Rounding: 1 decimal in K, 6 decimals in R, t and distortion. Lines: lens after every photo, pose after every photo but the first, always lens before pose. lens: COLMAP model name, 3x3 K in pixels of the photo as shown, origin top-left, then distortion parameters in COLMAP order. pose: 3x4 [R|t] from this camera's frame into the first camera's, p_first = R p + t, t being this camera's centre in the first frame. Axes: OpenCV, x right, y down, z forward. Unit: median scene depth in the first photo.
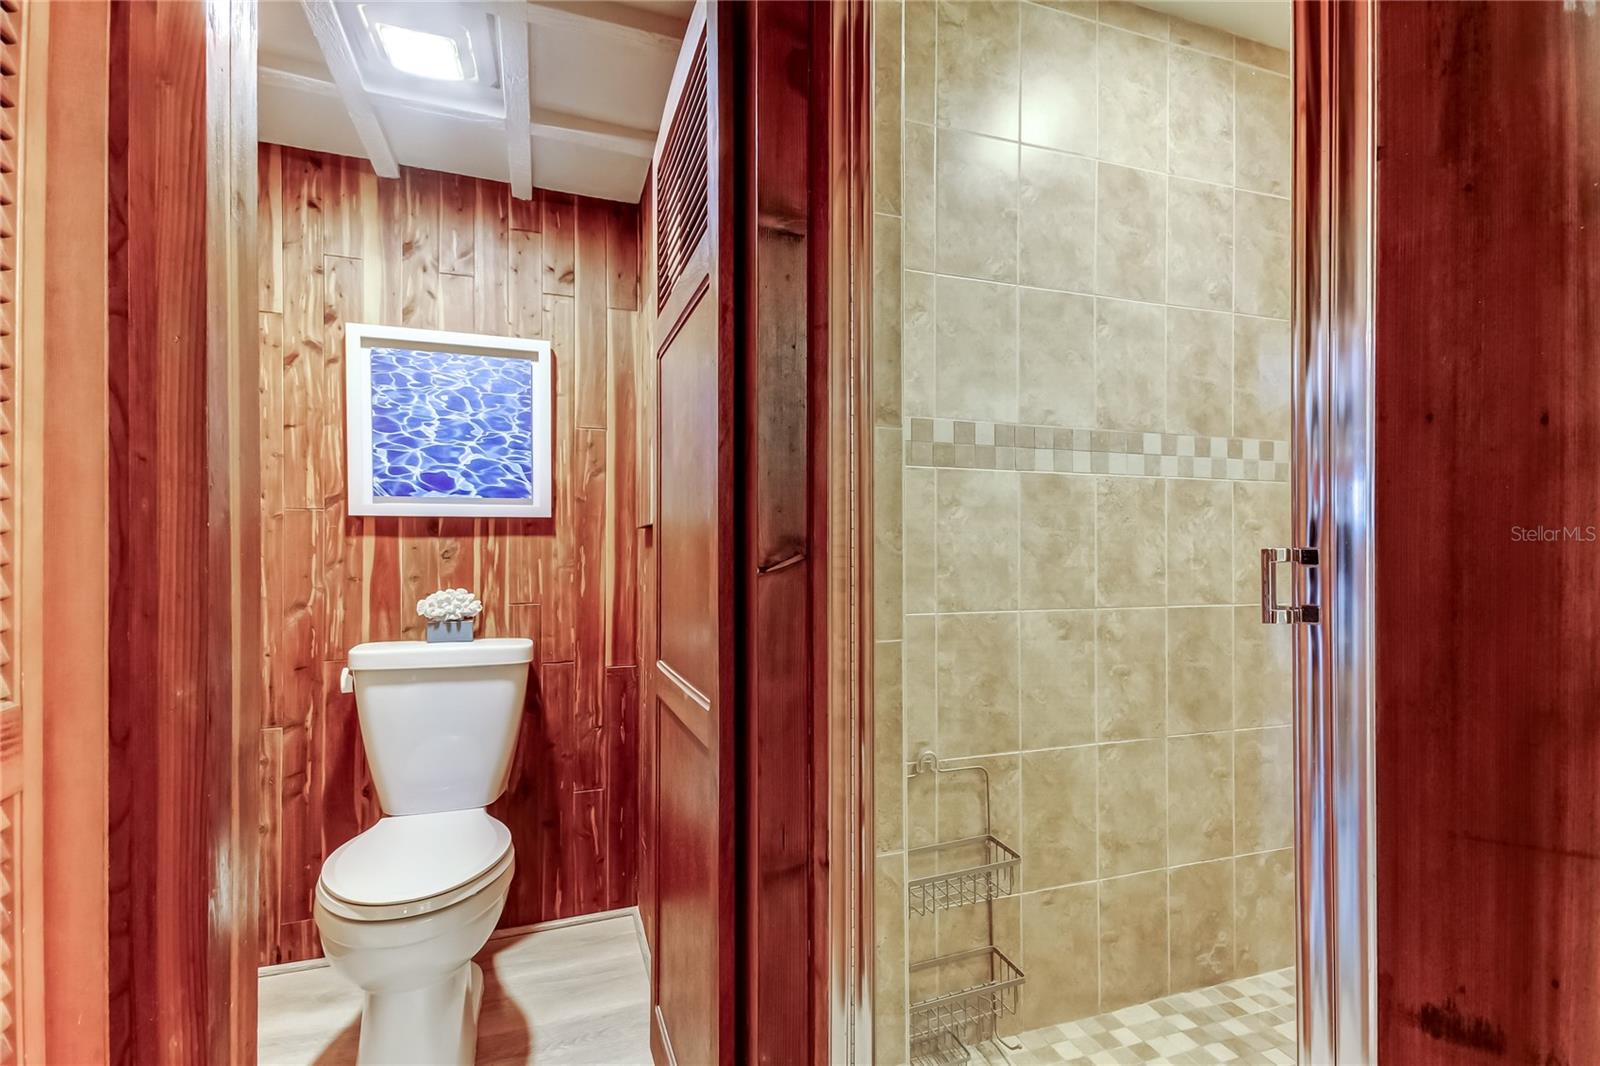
lens RADIAL K [[749.3, 0, 805.1], [0, 749.3, 555.5], [0, 0, 1]] dist [0.029990, 0.000115]
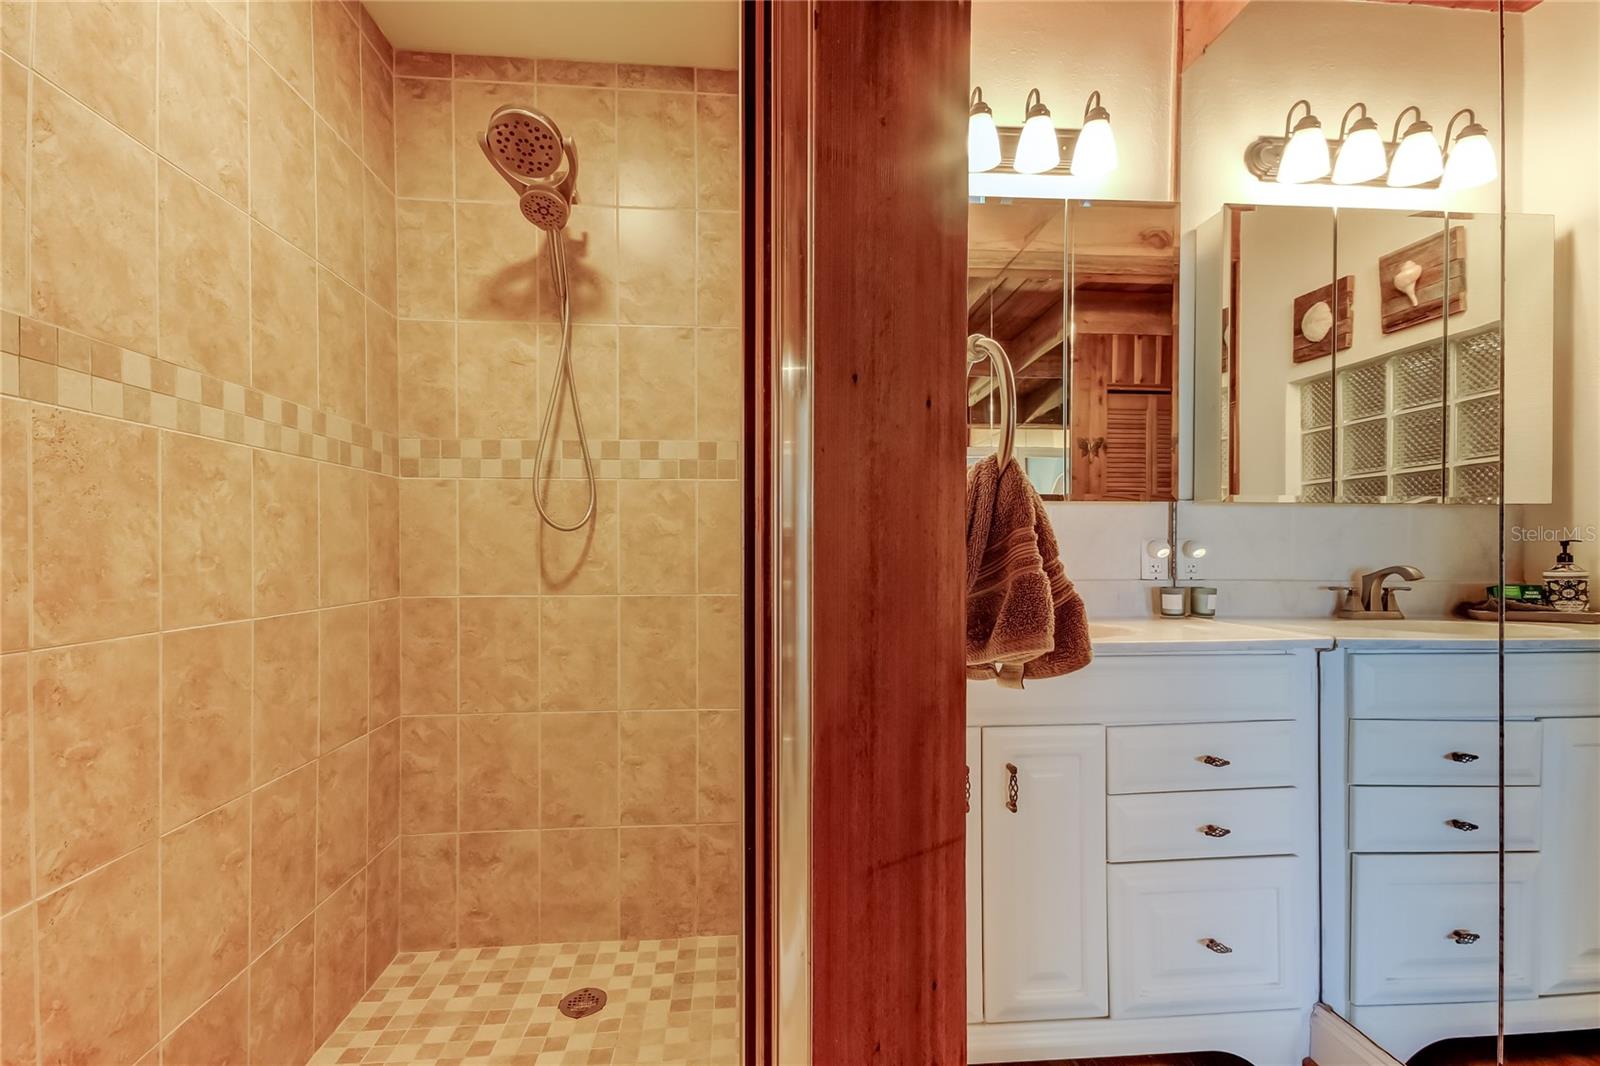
lens RADIAL K [[735.3, 0, 802.3], [0, 735.3, 547.2], [0, 0, 1]] dist [0.033121, -0.017000]
pose [[0.253946, -0.001965, 0.967216, 0.009662], [0.007735, 0.999970, 0.000001, 0.000629], [-0.967188, 0.007481, 0.253953, 0.319543]]
